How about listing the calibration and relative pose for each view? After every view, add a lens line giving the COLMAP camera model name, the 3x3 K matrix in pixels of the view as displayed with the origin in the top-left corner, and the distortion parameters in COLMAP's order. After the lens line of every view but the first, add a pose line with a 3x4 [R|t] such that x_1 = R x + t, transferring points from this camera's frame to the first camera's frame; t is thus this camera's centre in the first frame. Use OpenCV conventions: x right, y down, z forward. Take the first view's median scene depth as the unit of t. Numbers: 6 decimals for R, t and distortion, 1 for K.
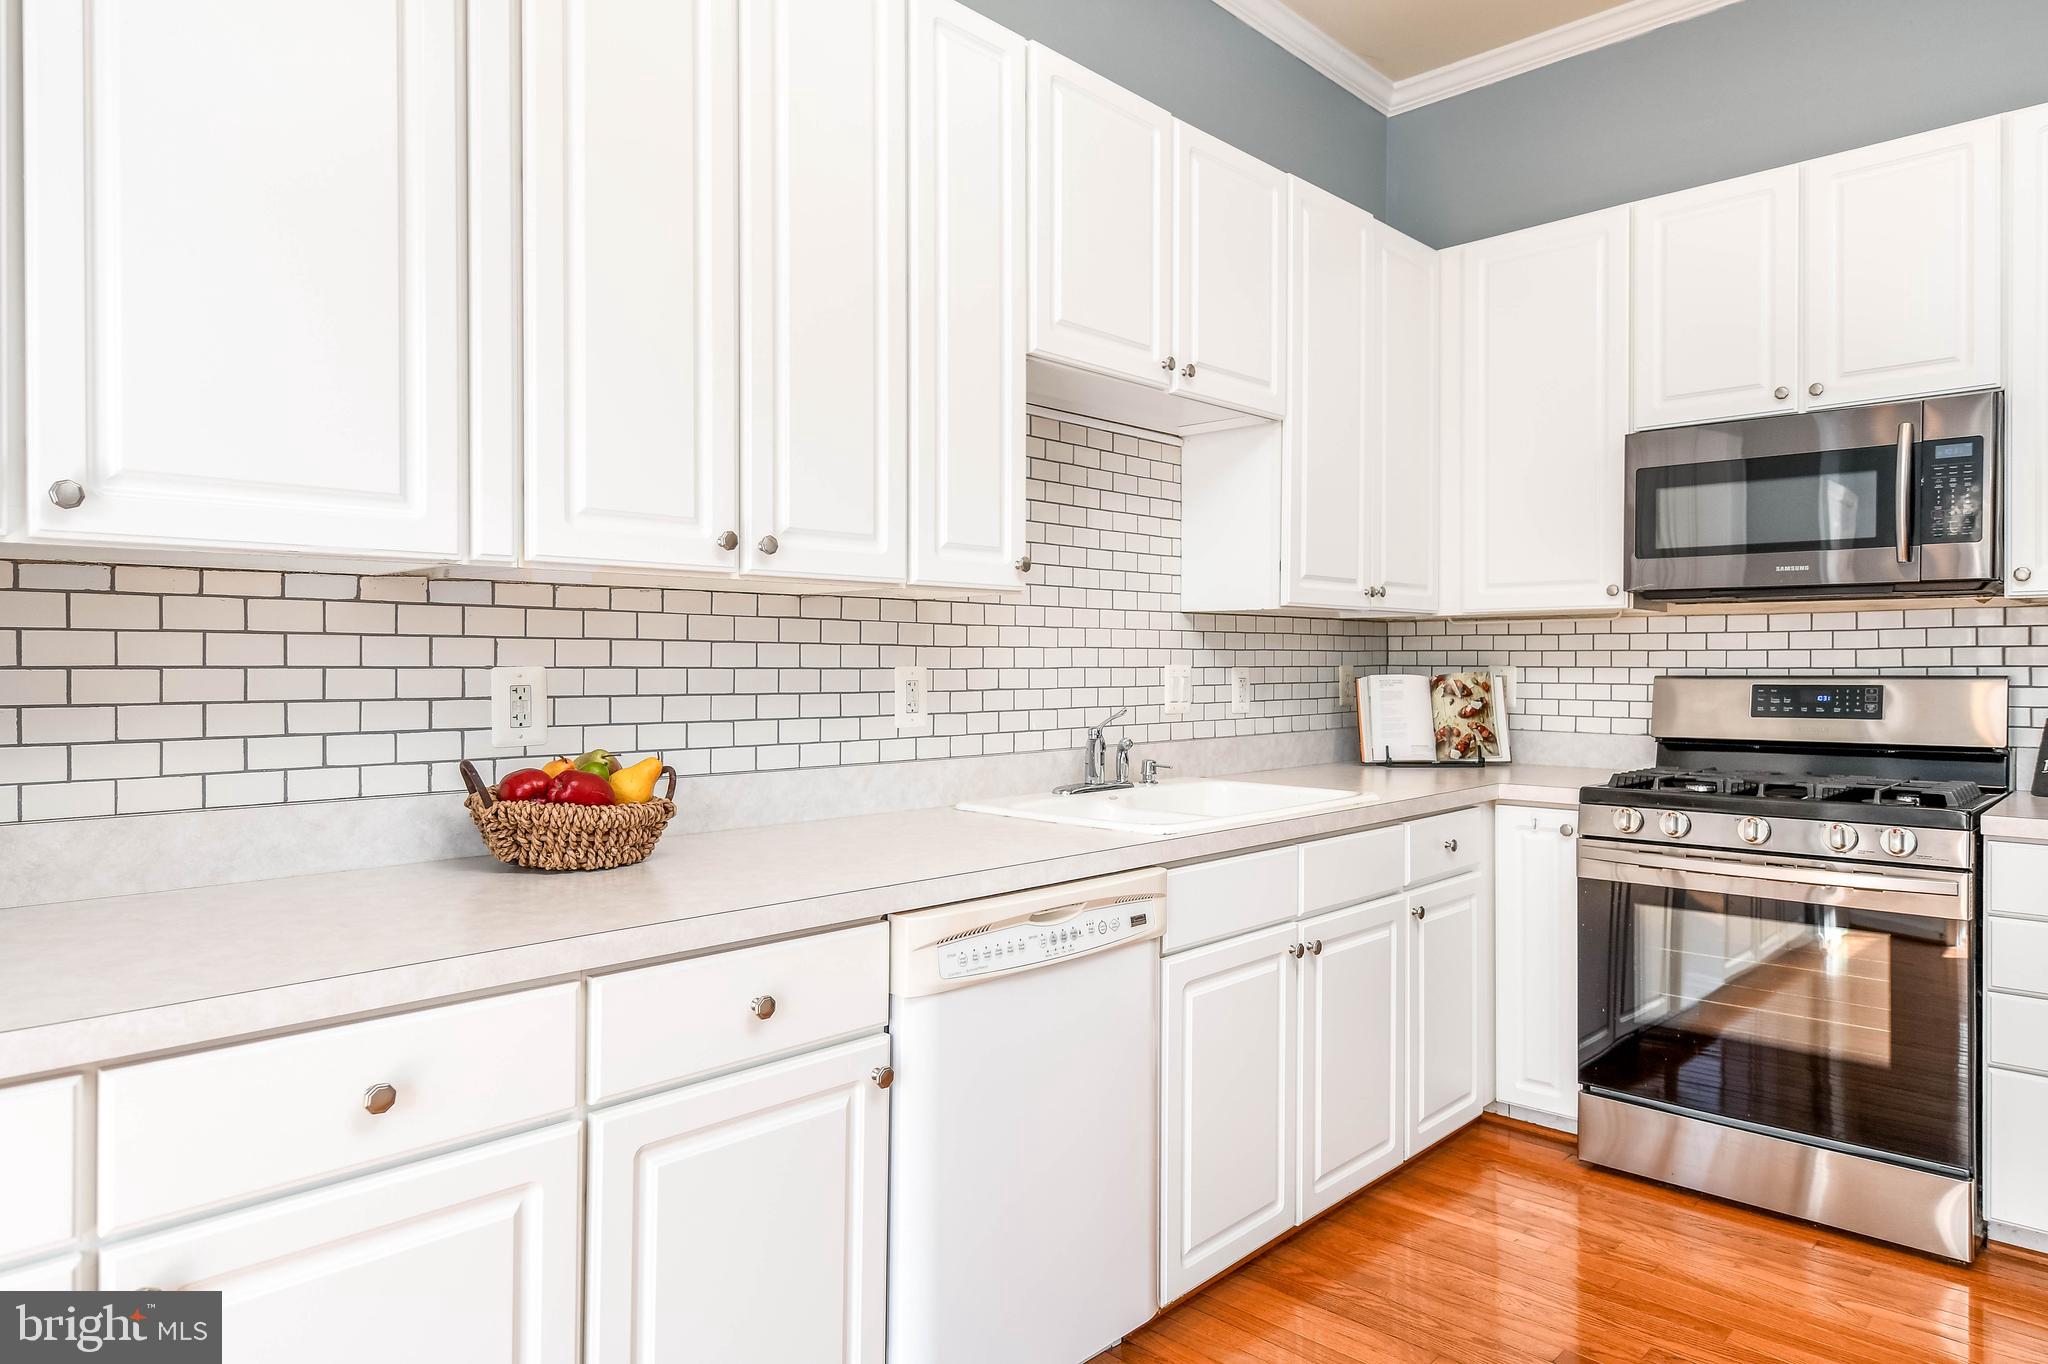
lens RADIAL K [[1246.1, 0, 1015.7], [0, 1246.1, 668.3], [0, 0, 1]] dist [0.009979, -0.001139]
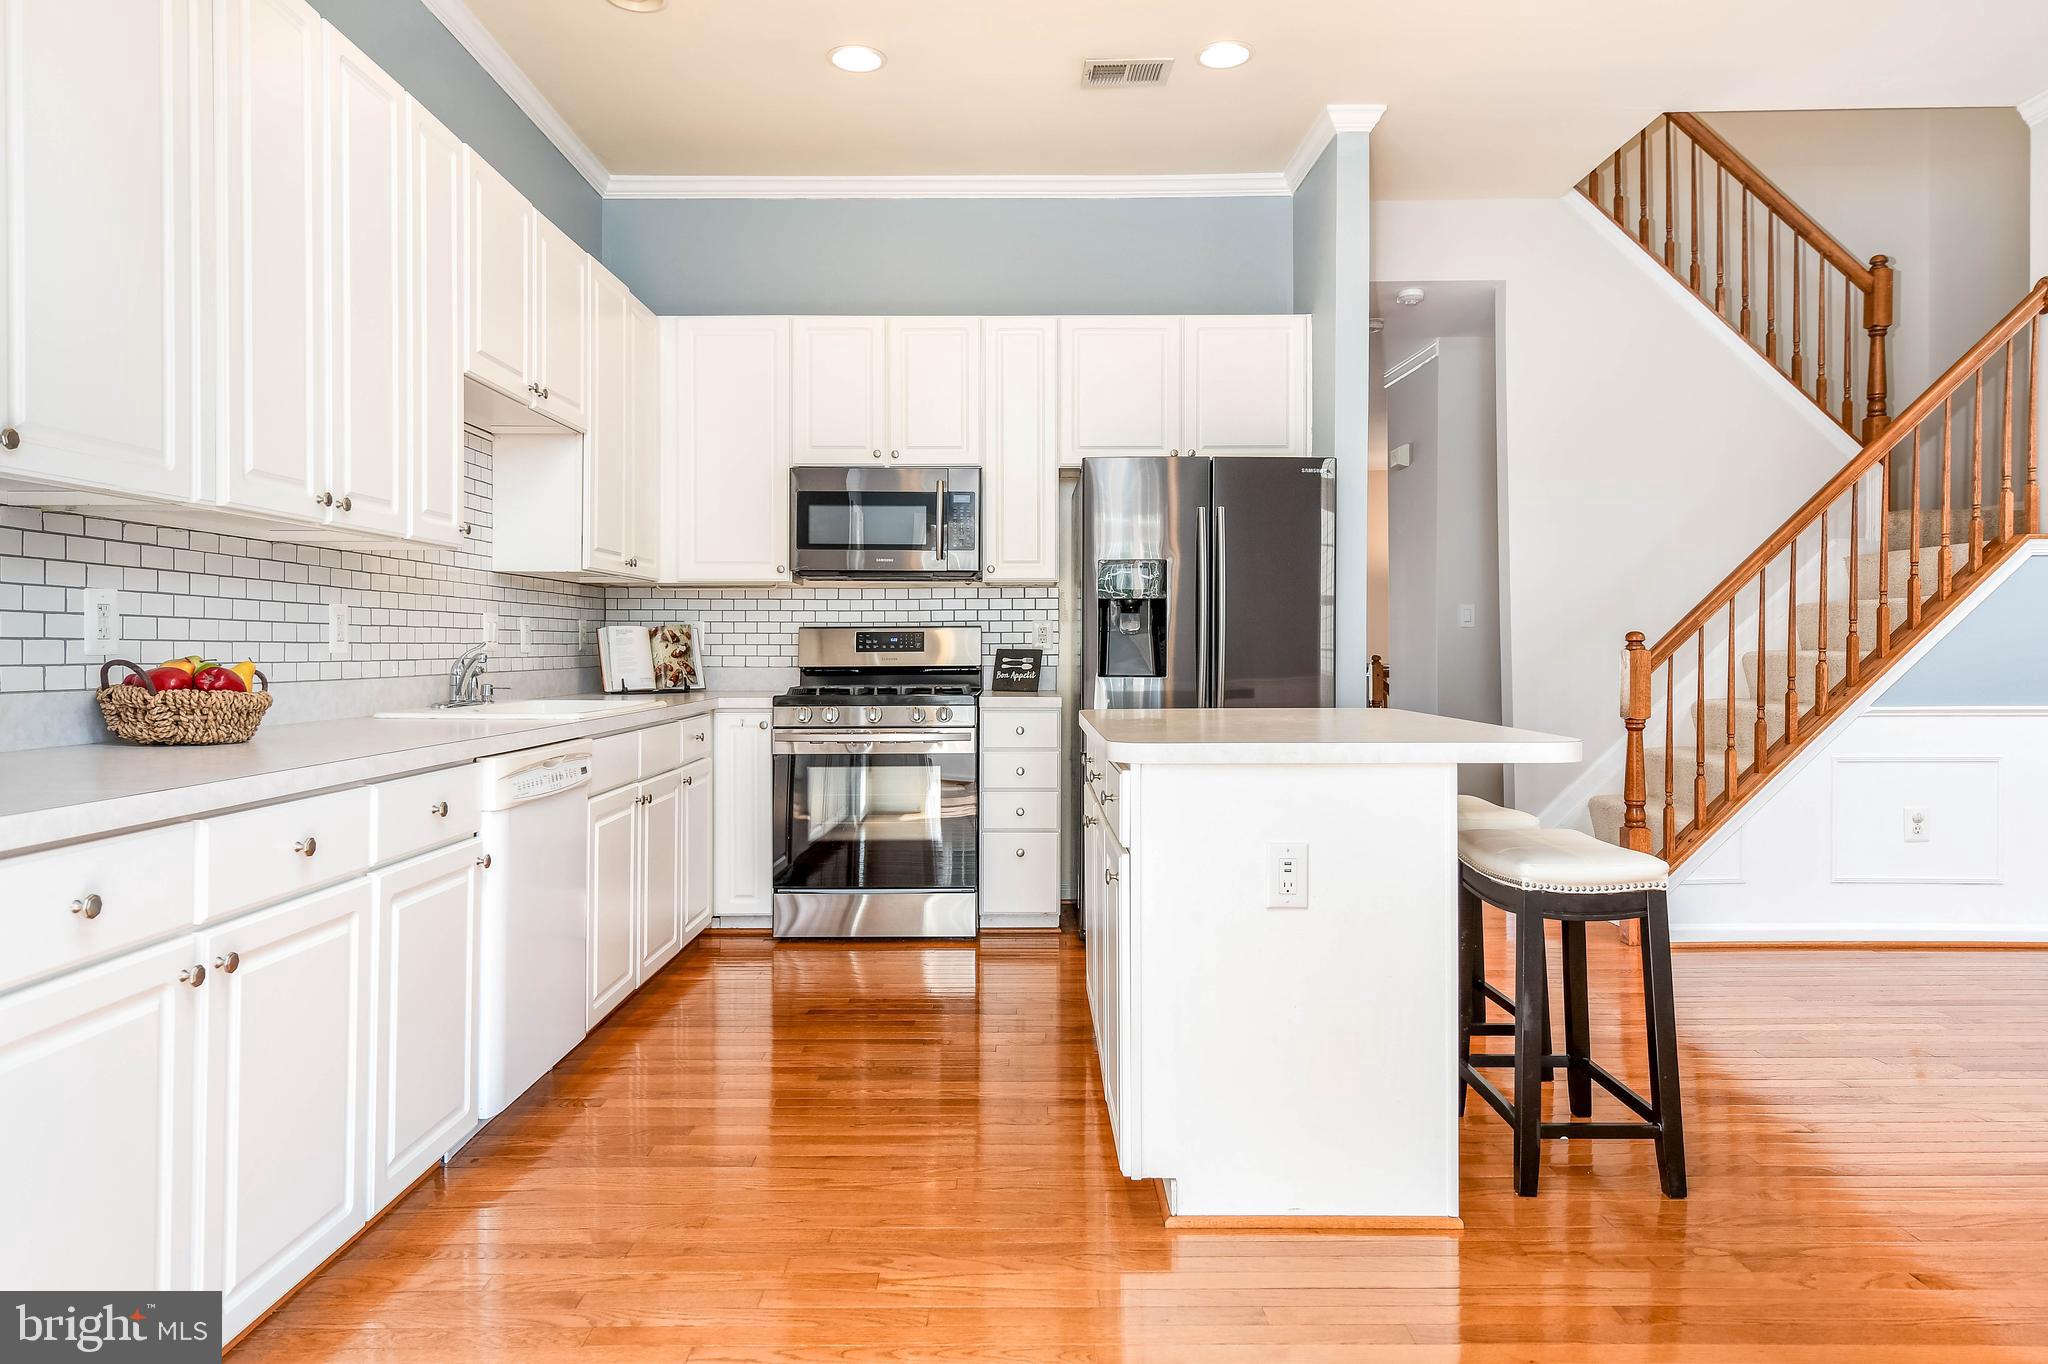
lens RADIAL K [[1246.1, 0, 1015.2], [0, 1246.1, 651.1], [0, 0, 1]] dist [0.009979, -0.001139]
pose [[0.722761, -0.002300, 0.691095, -0.399231], [0.002521, 0.999997, 0.000691, 0.040385], [-0.691094, 0.001243, 0.722764, -0.319537]]
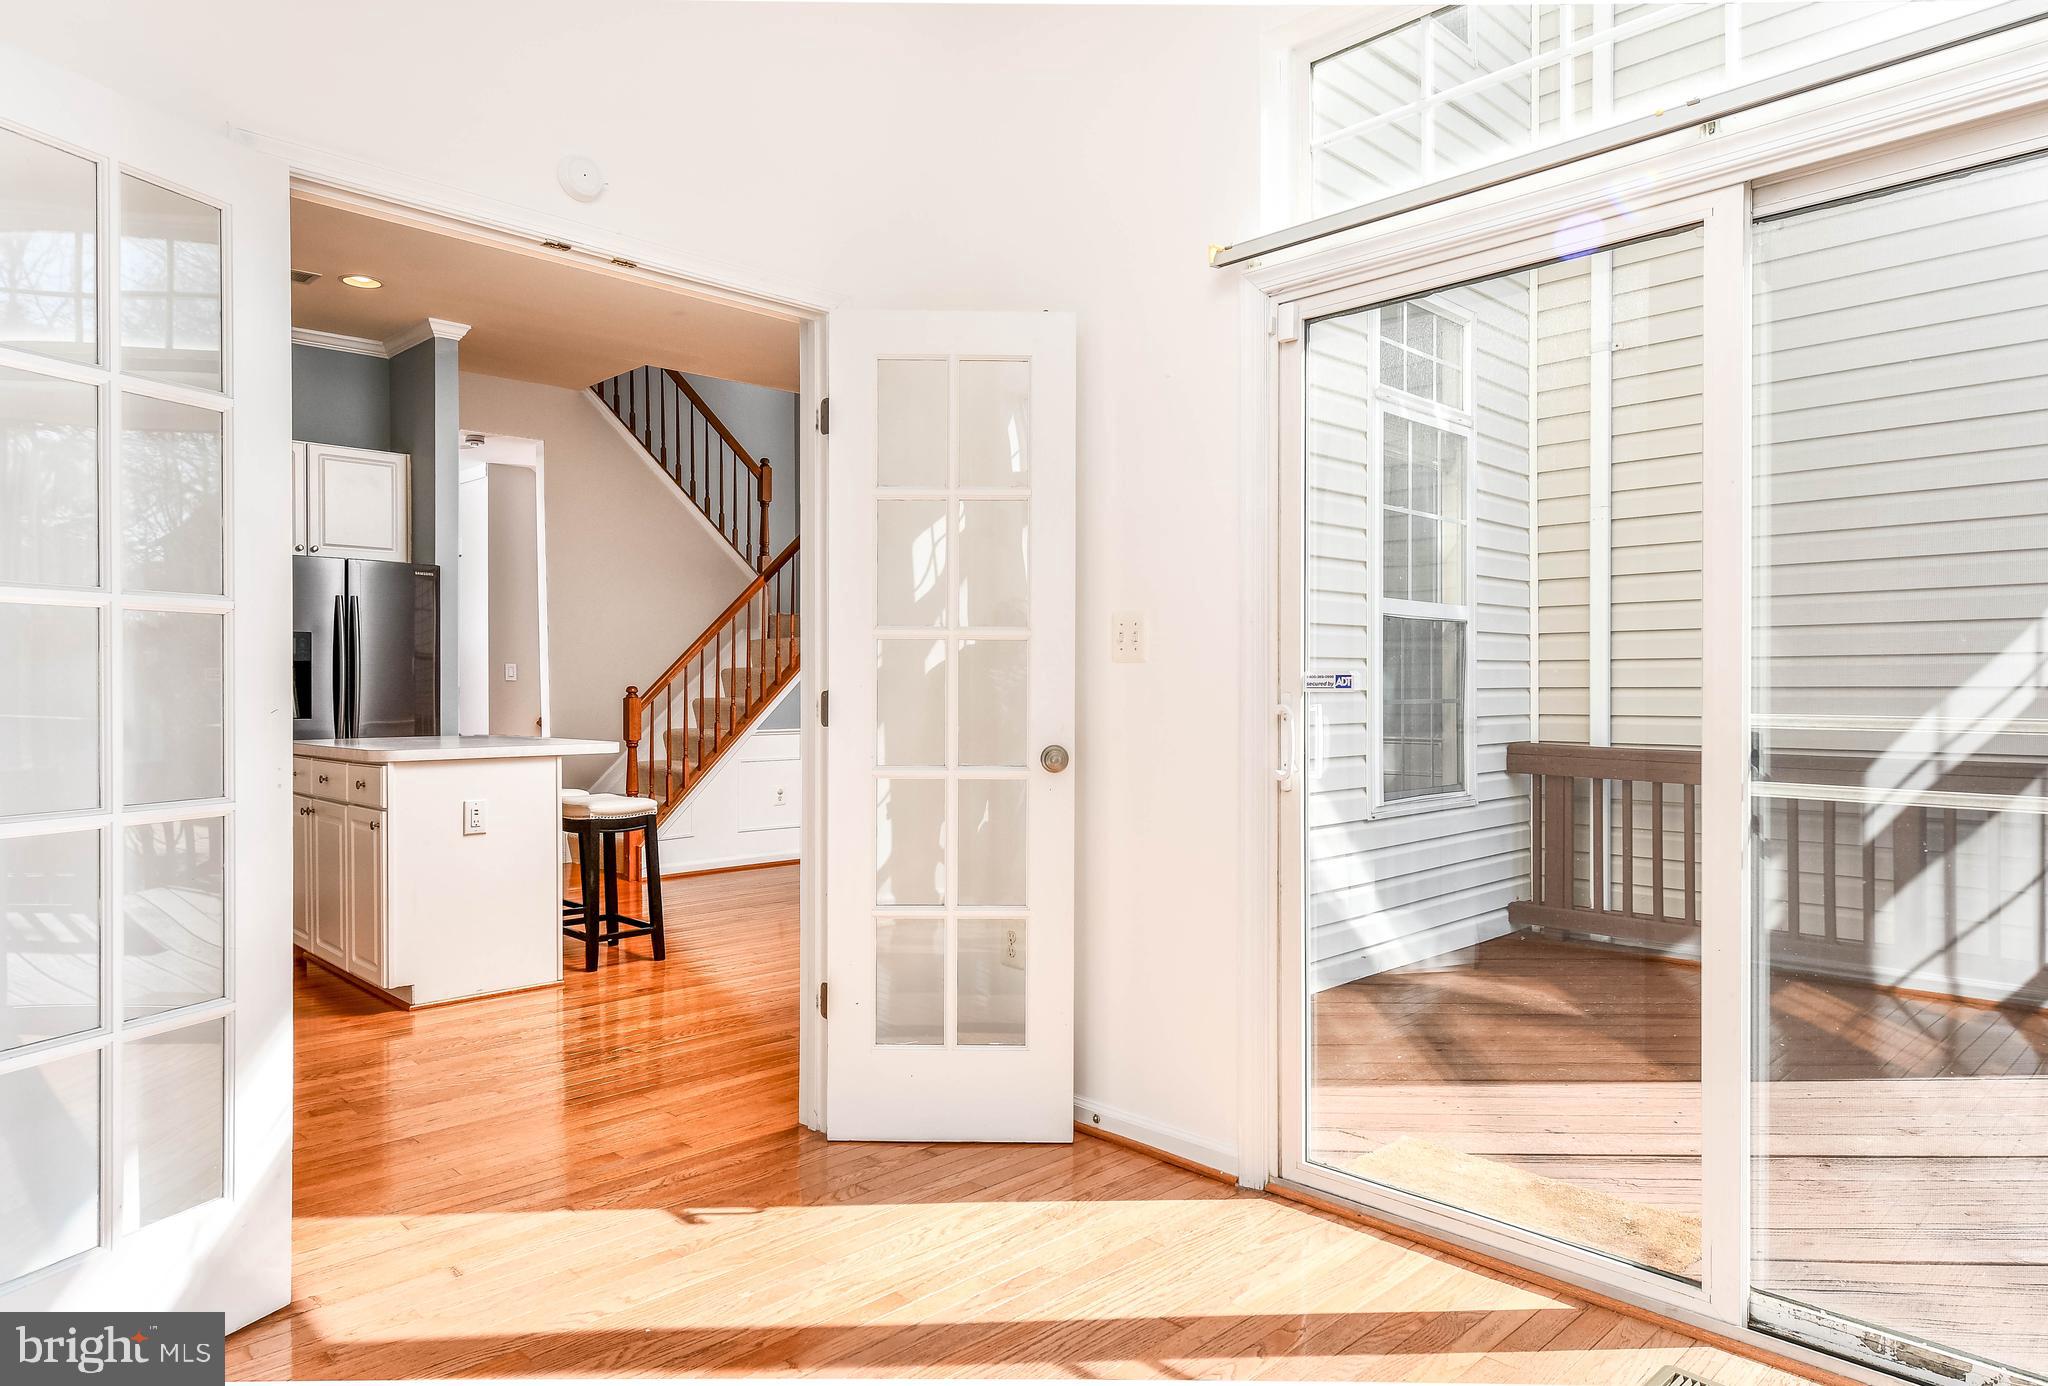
lens RADIAL K [[1256.7, 0, 1023.2], [0, 1256.7, 697.1], [0, 0, 1]] dist [-0.004704, -0.002017]
pose [[0.029828, -0.002484, 0.999552, -1.686090], [0.008870, 0.999958, 0.002221, 0.041601], [-0.999516, 0.008800, 0.029849, -0.720721]]
